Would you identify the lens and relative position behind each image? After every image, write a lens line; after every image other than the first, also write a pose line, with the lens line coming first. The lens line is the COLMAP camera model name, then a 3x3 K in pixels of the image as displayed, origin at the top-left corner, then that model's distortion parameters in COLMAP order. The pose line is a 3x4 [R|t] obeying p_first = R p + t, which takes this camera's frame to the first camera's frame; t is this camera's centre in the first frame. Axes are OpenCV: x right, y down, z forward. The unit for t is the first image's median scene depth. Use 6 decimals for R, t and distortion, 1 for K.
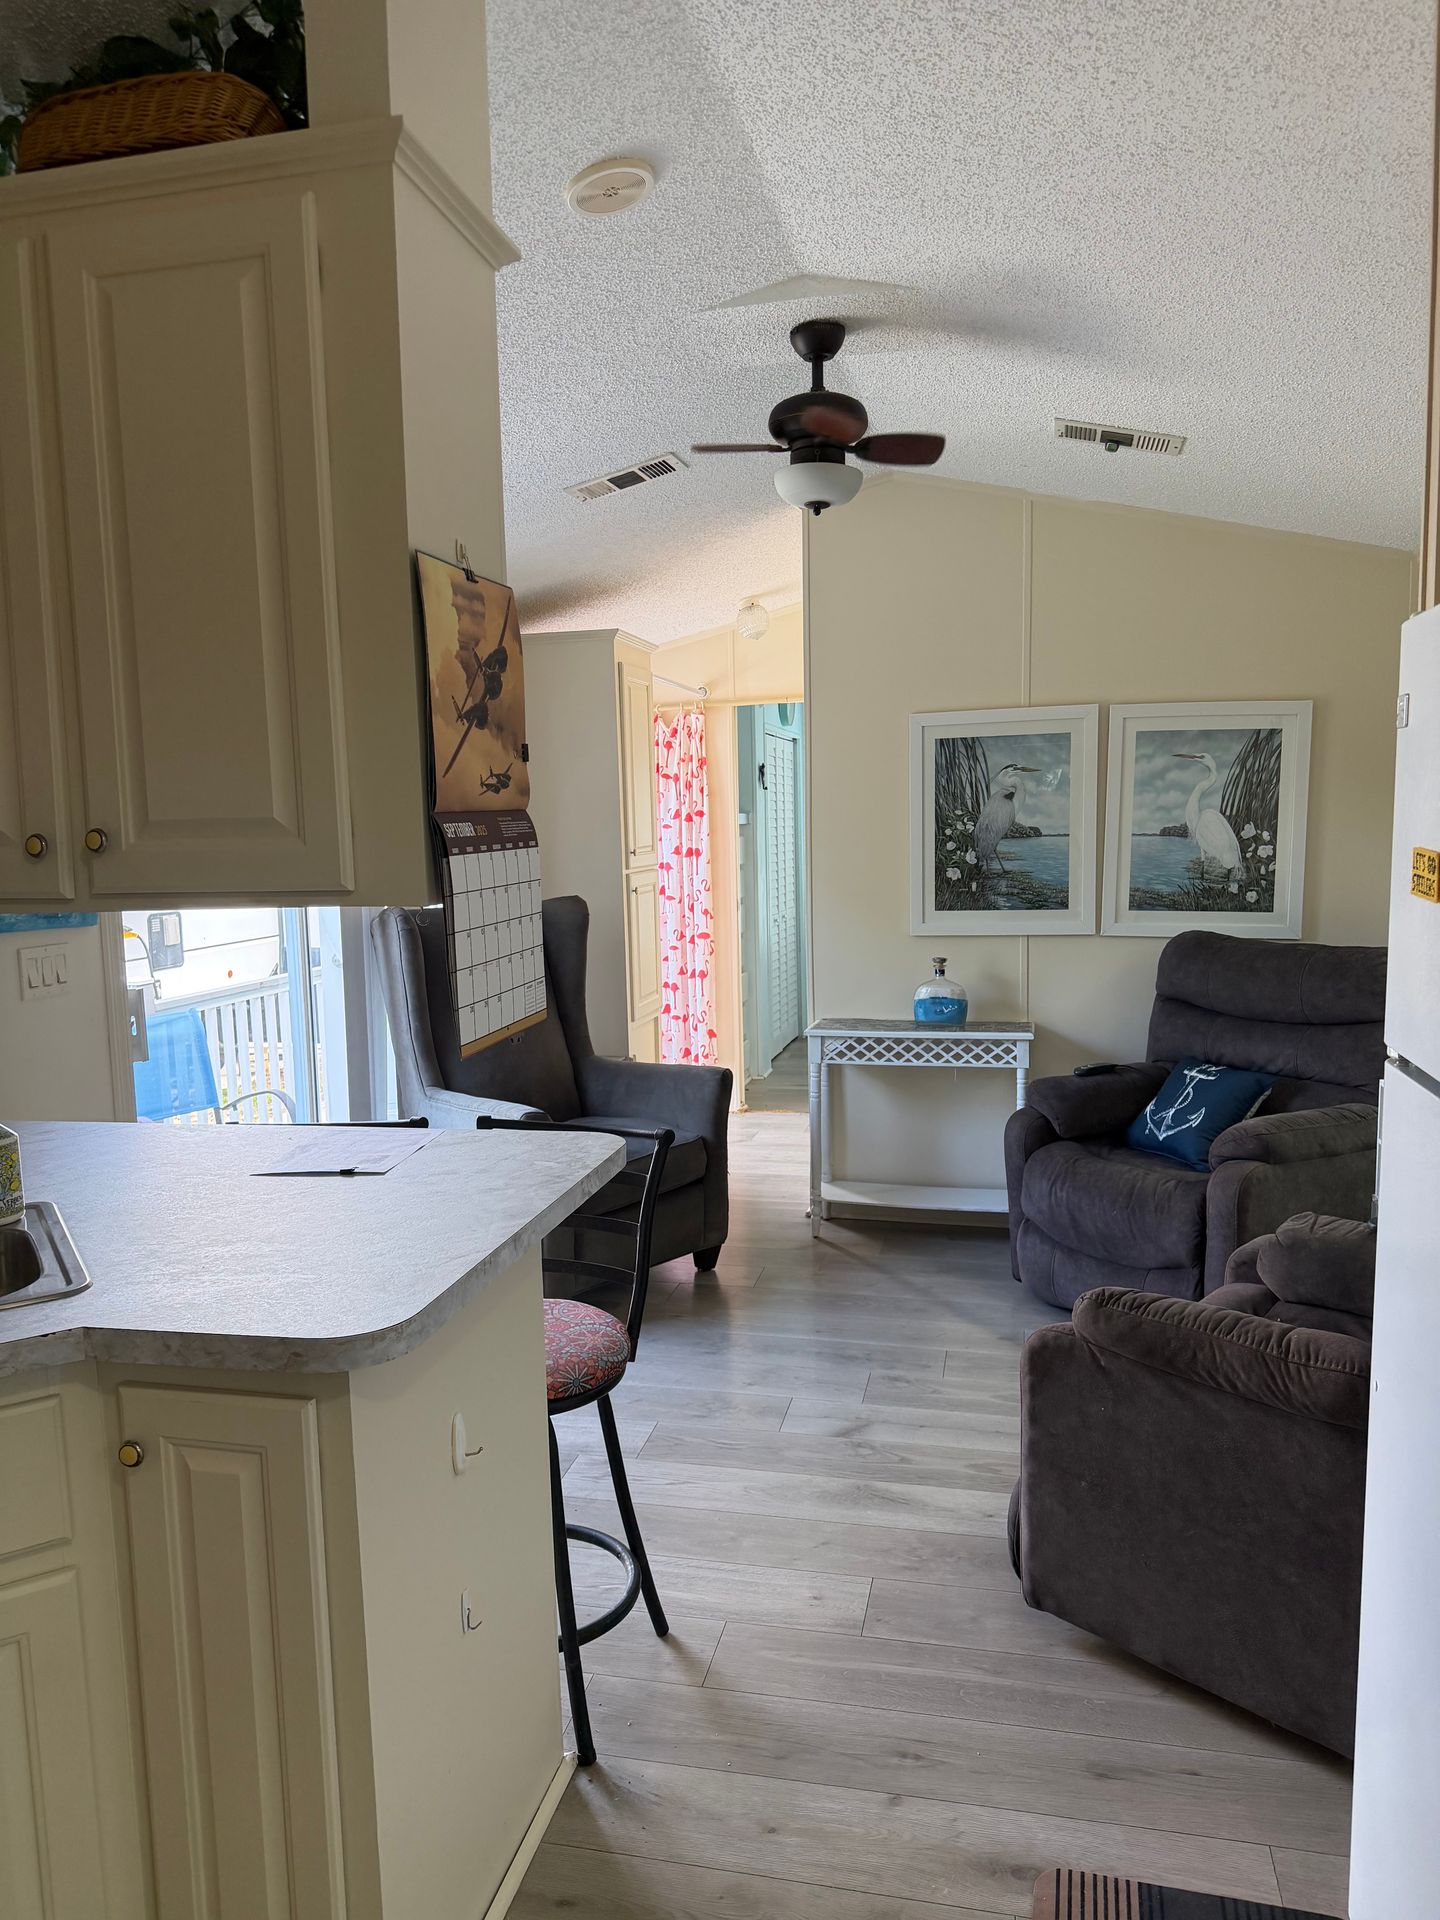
lens RADIAL K [[1339.7, 0, 697.9], [0, 1339.7, 966.0], [0, 0, 1]] dist [0.074499, -0.094976]
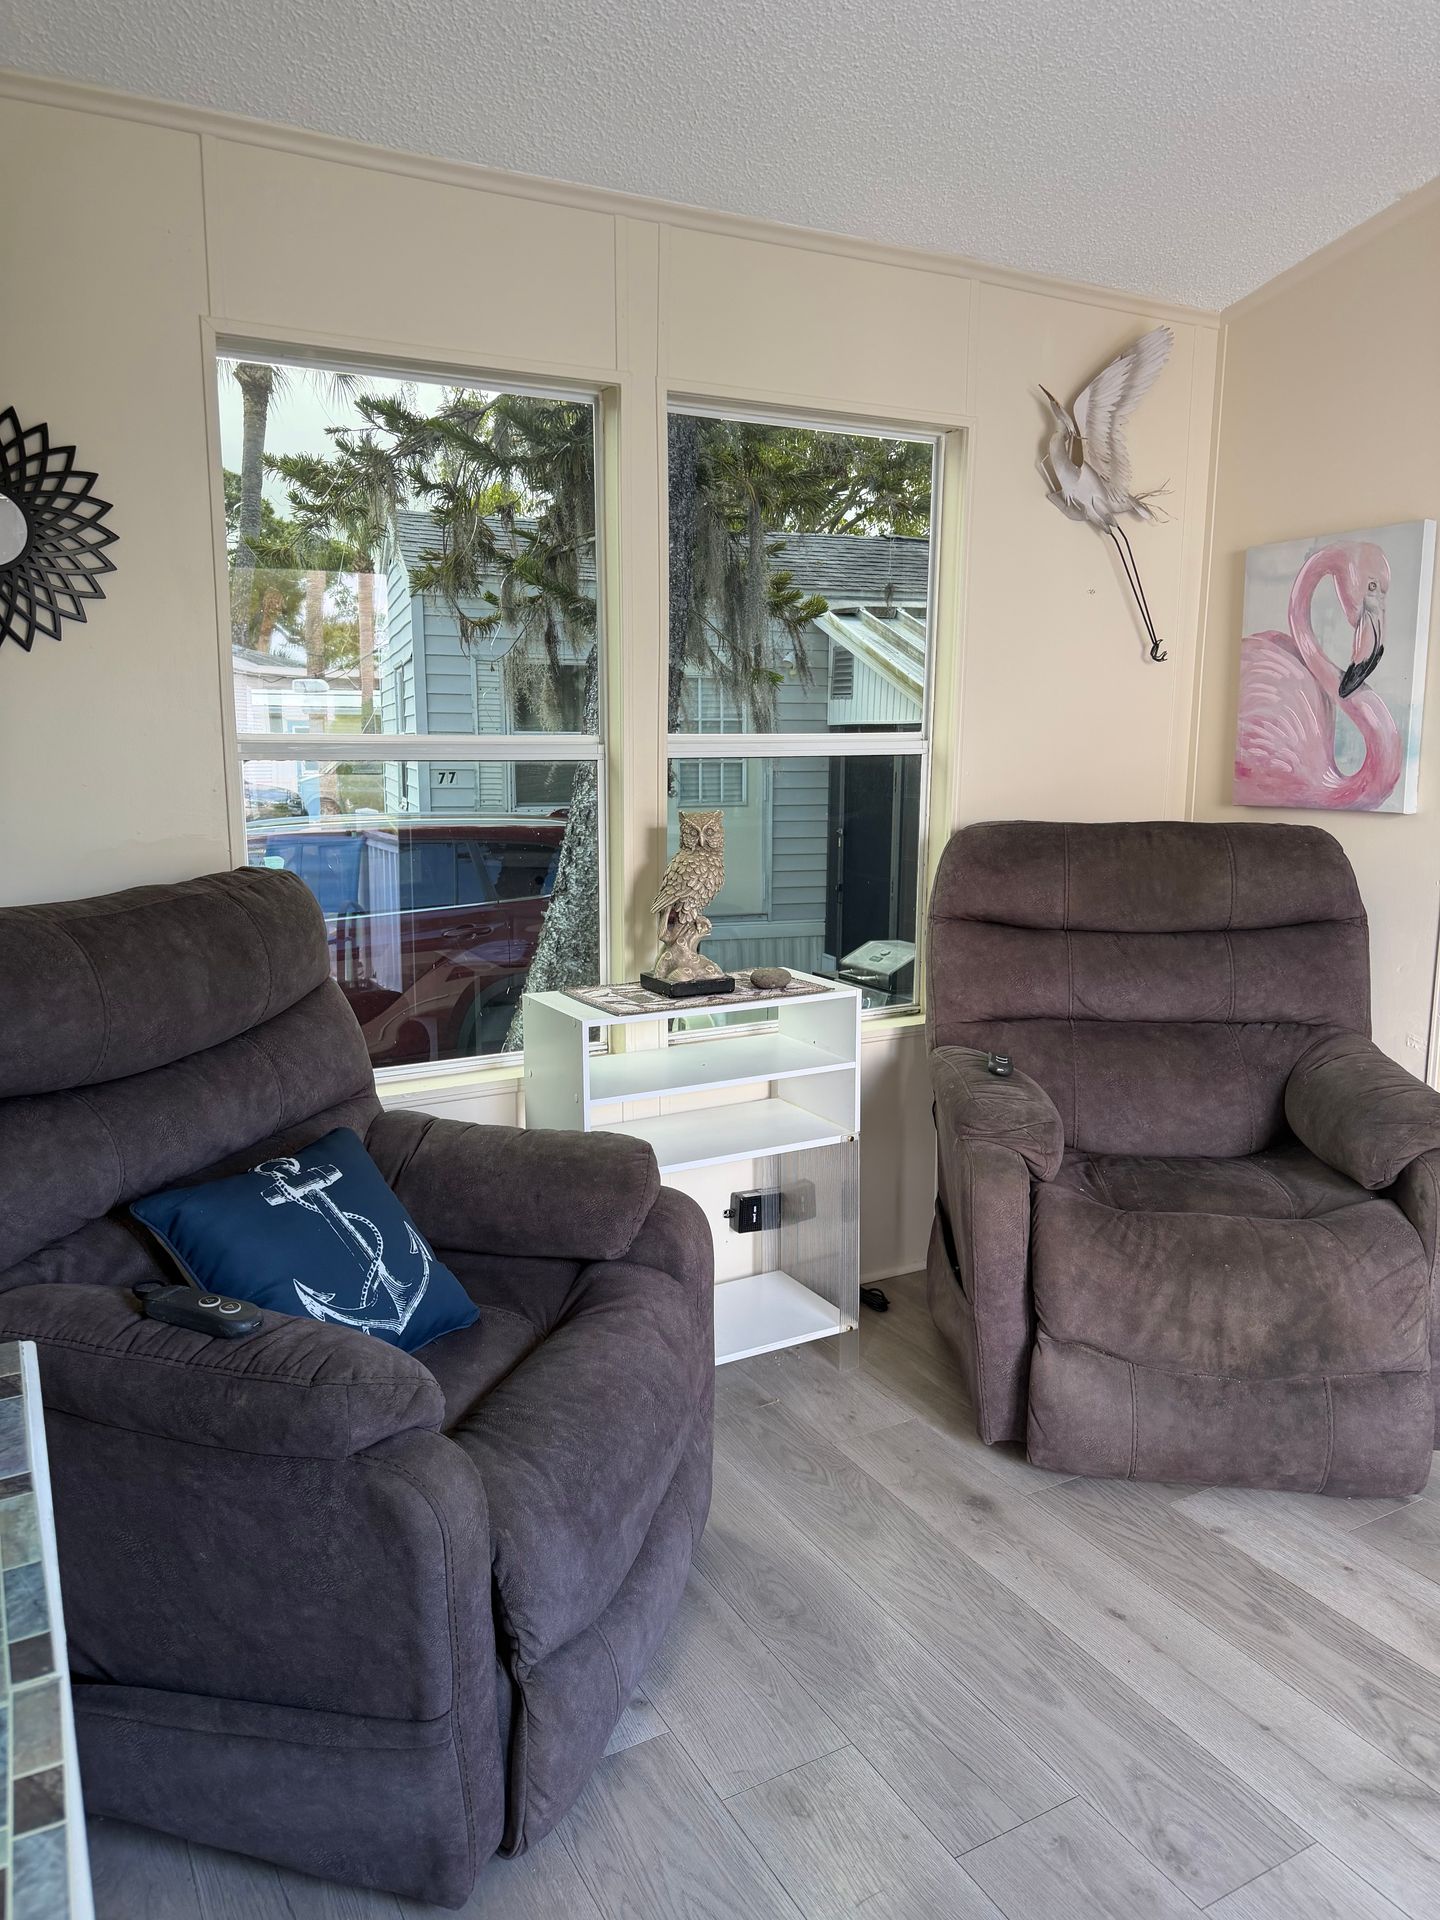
lens RADIAL K [[1339.7, 0, 717.9], [0, 1339.7, 947.5], [0, 0, 1]] dist [0.074499, -0.094976]
pose [[-0.673047, -0.099859, 0.732827, -0.040958], [0.087259, 0.973202, 0.212755, -0.074688], [-0.734434, 0.207140, -0.646297, 1.072949]]
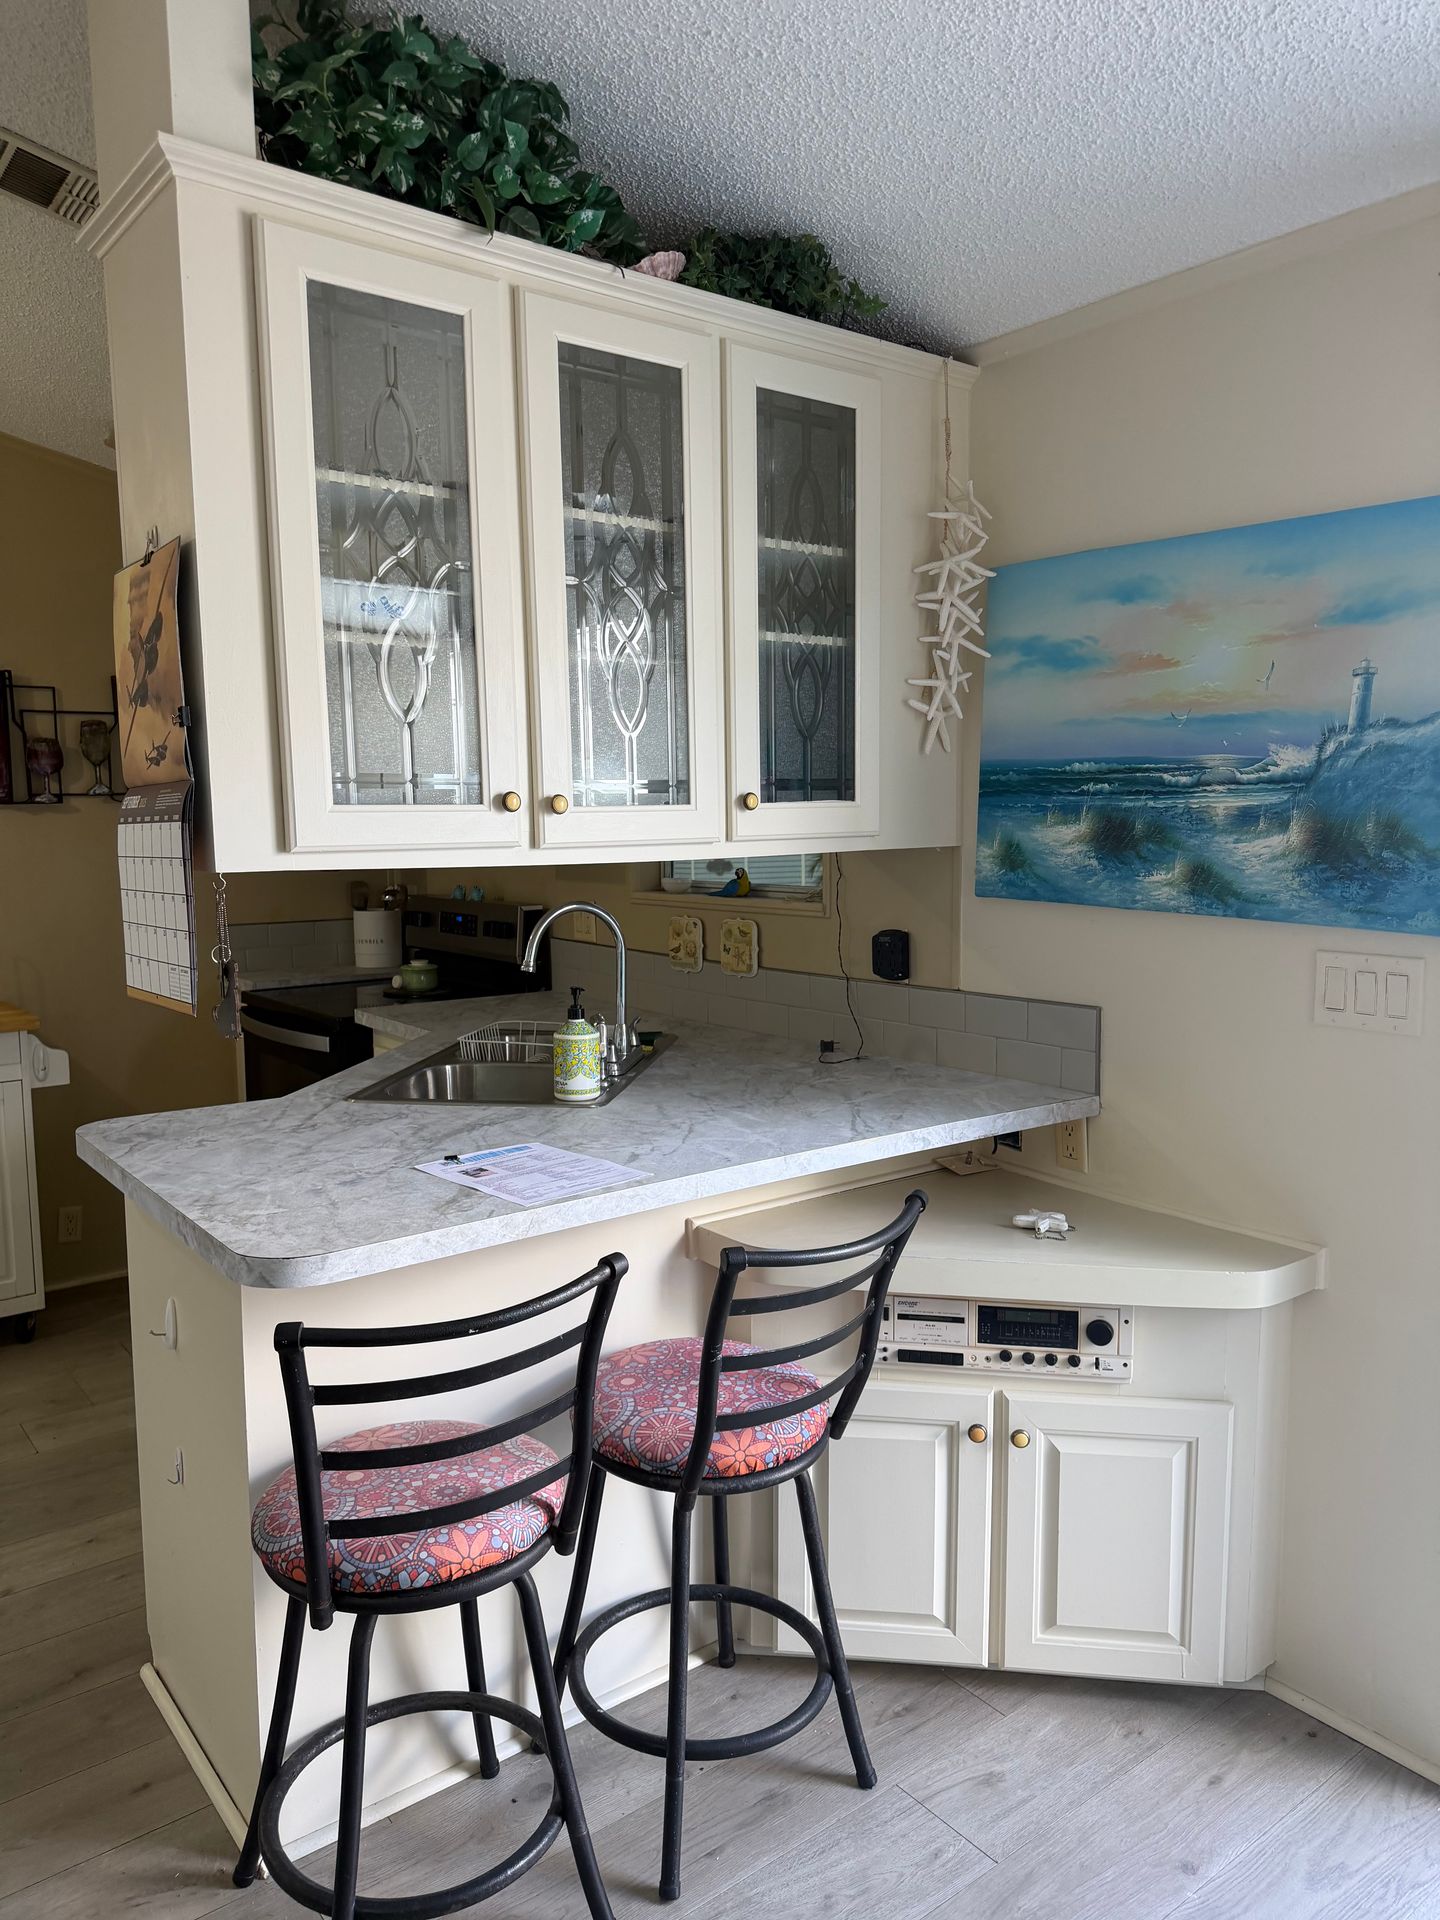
lens RADIAL K [[1339.7, 0, 709.6], [0, 1339.7, 957.4], [0, 0, 1]] dist [0.074499, -0.094976]
pose [[-0.624355, 0.116463, -0.772410, 0.158849], [-0.056236, 0.979556, 0.193153, -0.084381], [0.779114, 0.164034, -0.605041, 0.796189]]
